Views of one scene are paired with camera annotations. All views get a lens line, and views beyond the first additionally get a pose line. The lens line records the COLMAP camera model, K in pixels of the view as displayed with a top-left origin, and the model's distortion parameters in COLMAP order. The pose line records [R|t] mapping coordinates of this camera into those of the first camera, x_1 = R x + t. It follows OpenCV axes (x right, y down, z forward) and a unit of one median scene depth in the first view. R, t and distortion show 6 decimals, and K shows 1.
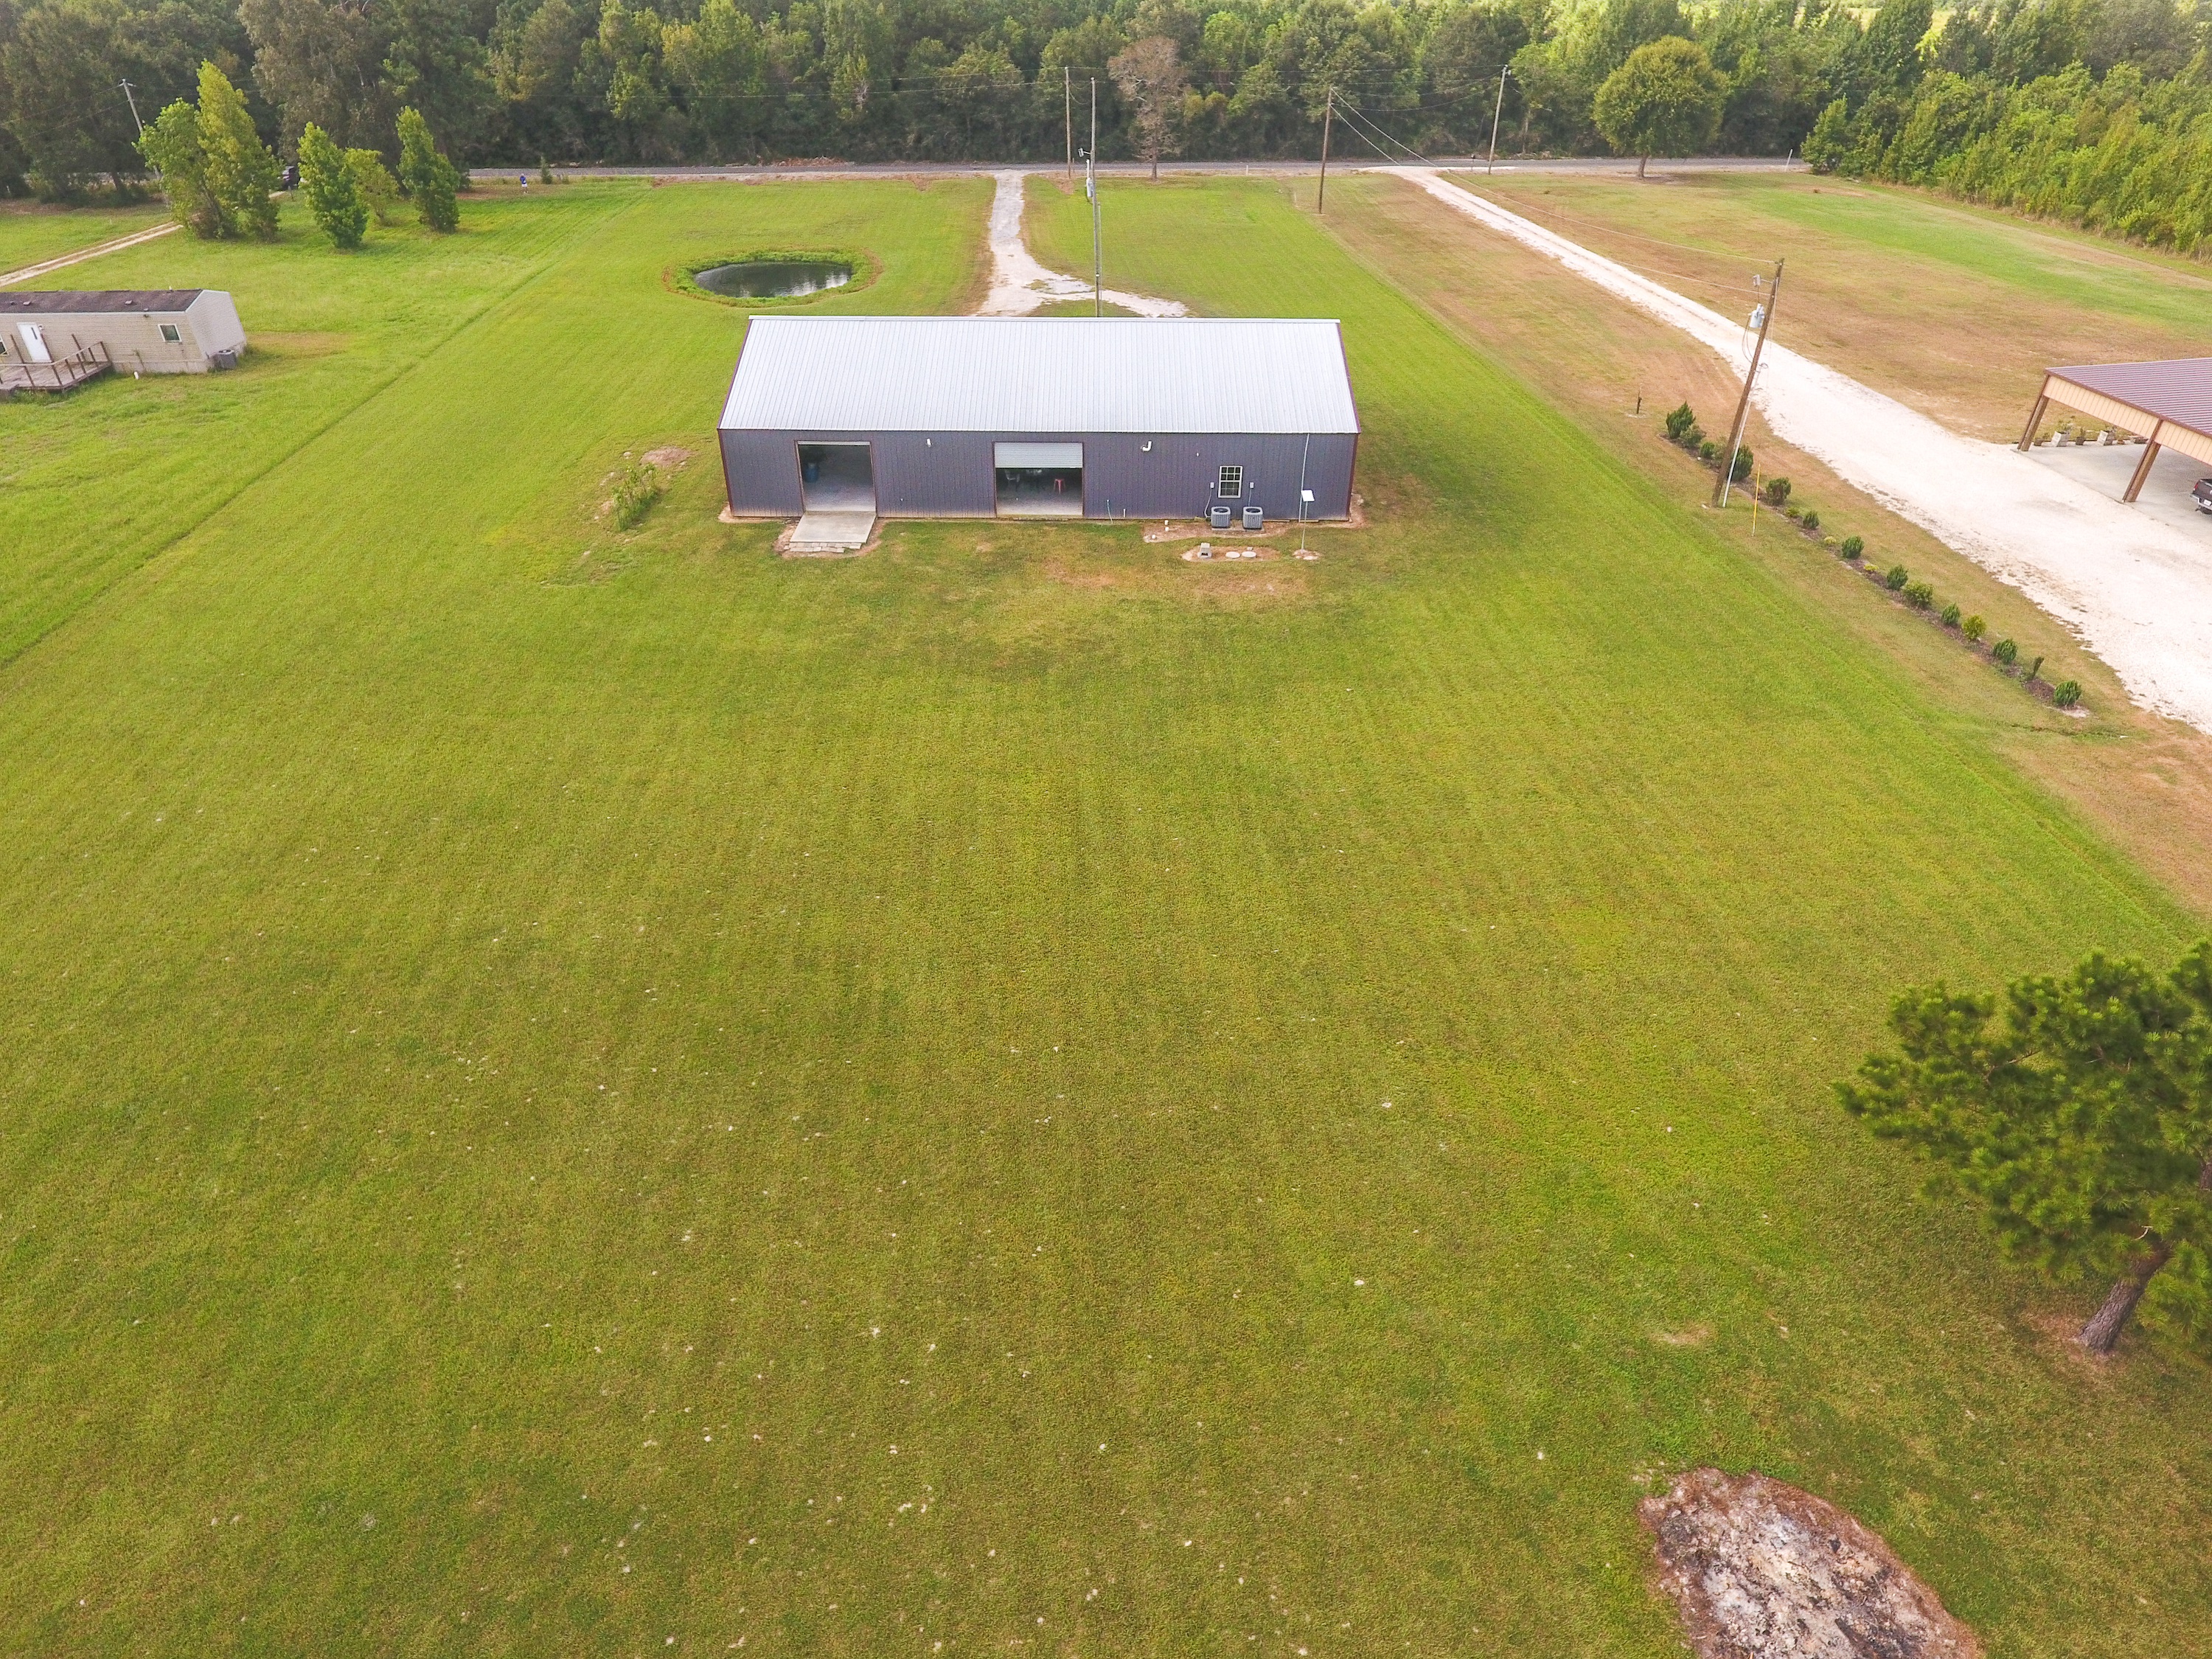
lens RADIAL K [[1276.8, 0, 1106.0], [0, 1276.8, 829.5], [0, 0, 1]] dist [-0.004741, -0.002660]
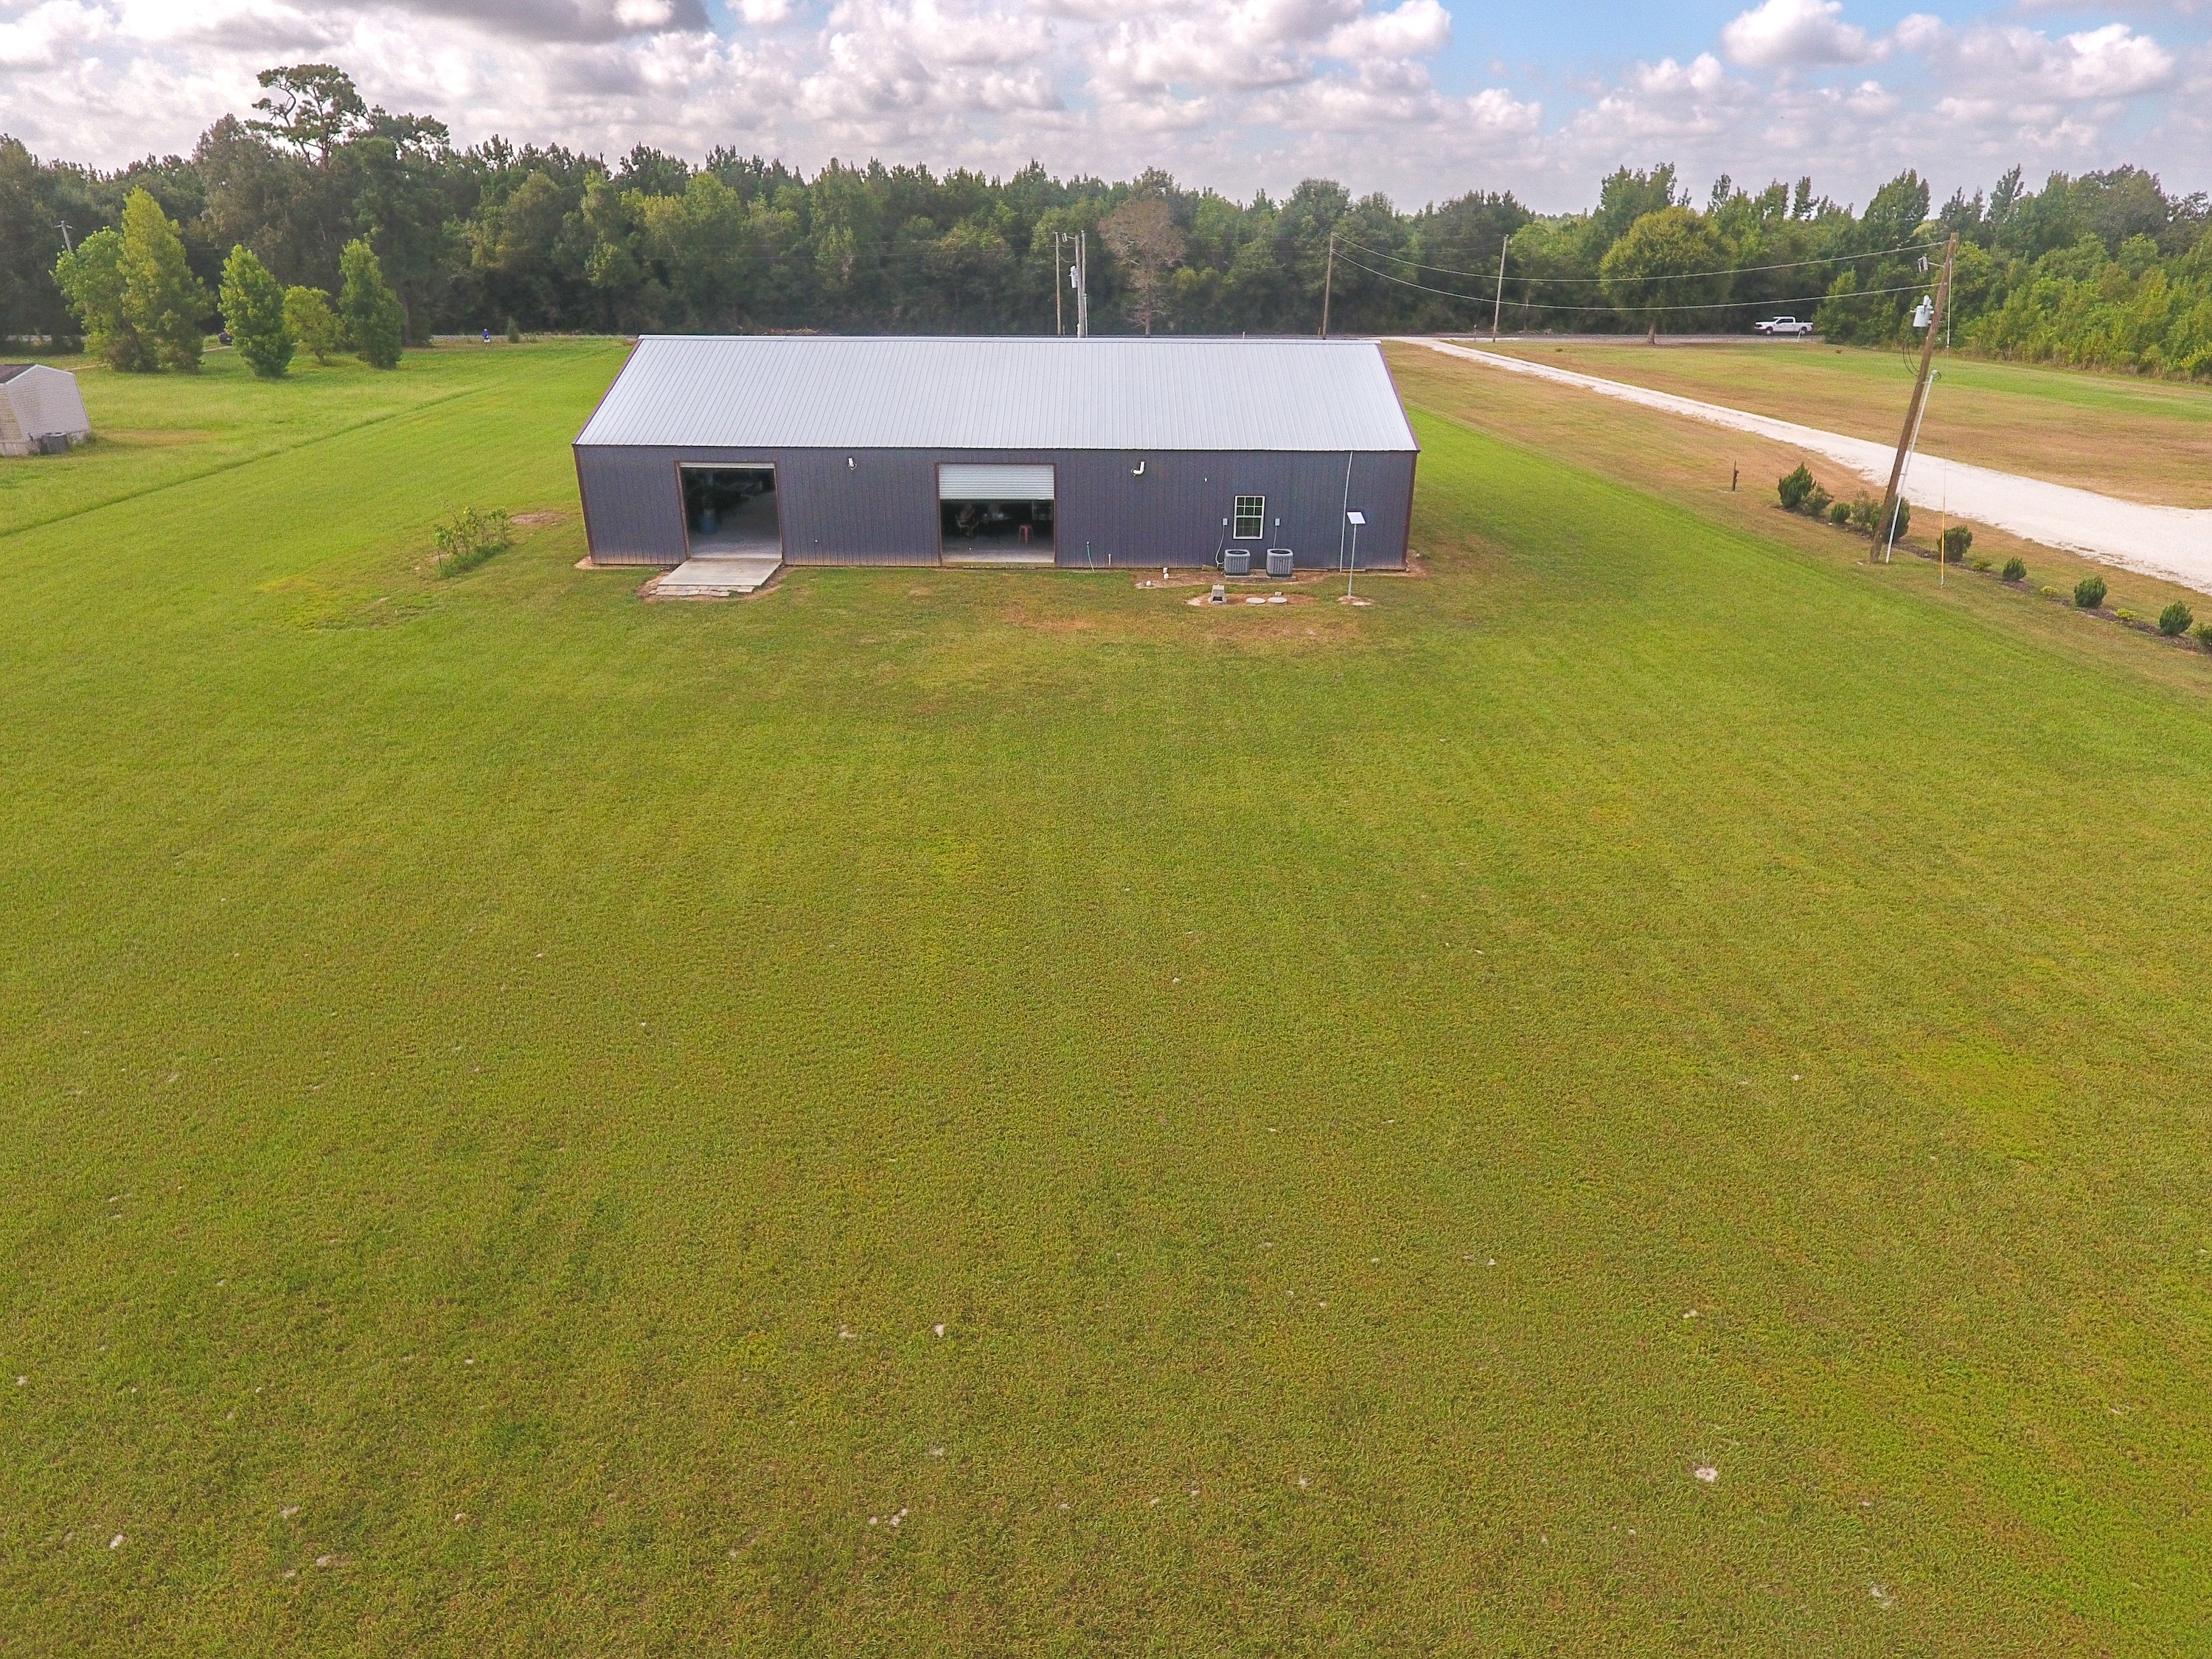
lens RADIAL K [[1262.1, 0, 1106.0], [0, 1262.1, 829.5], [0, 0, 1]] dist [-0.003773, -0.001808]
pose [[0.999994, 0.001851, 0.002921, 0.009848], [-0.001312, 0.984589, -0.174881, 0.039571], [-0.003200, 0.174876, 0.984585, 0.278481]]
